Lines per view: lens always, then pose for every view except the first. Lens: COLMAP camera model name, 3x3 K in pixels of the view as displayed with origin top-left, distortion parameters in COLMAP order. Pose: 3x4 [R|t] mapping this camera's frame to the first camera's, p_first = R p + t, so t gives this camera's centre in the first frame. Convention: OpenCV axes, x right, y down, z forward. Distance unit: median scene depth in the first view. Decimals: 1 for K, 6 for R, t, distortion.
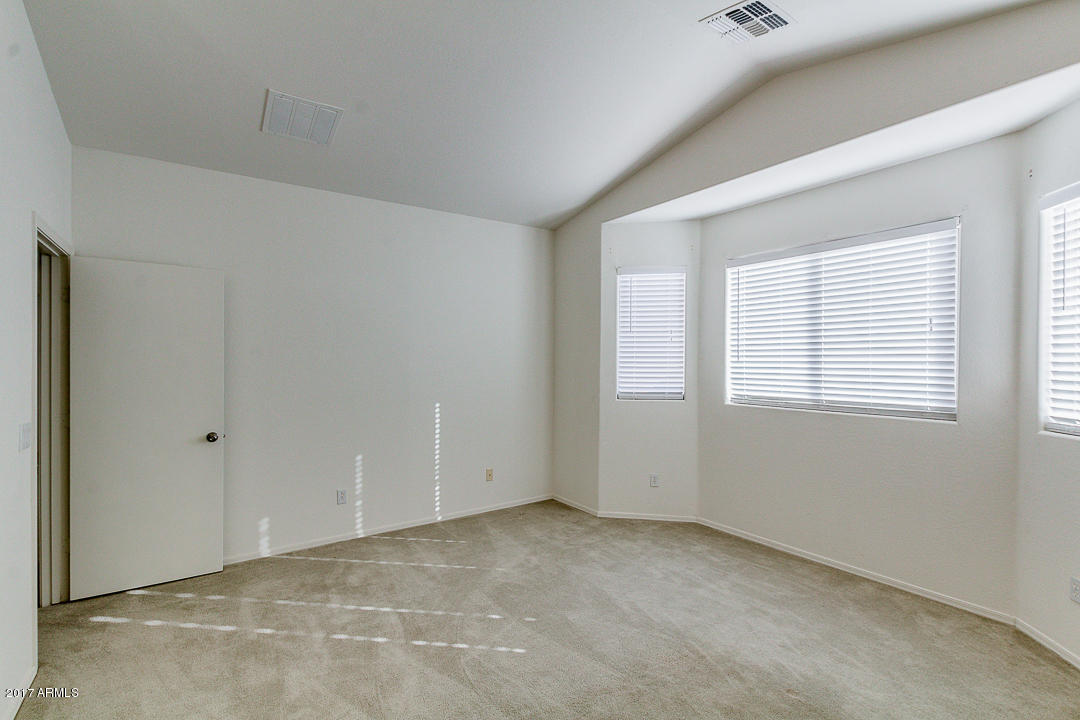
lens RADIAL K [[489.5, 0, 541.2], [0, 489.5, 361.4], [0, 0, 1]] dist [0.000643, -0.000397]
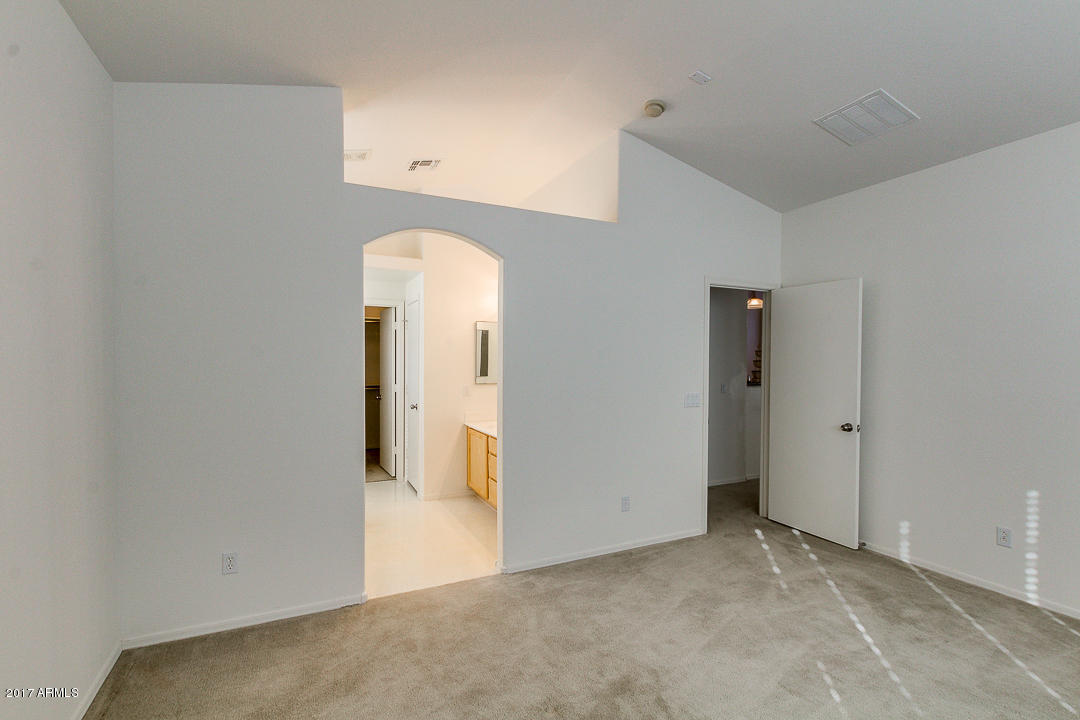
lens RADIAL K [[489.5, 0, 536.5], [0, 489.5, 361.9], [0, 0, 1]] dist [0.000643, -0.000397]
pose [[-0.167069, 0.002161, -0.985943, 0.518478], [-0.011139, 0.999930, 0.004079, 0.006395], [0.985882, 0.011664, -0.167033, 0.434993]]
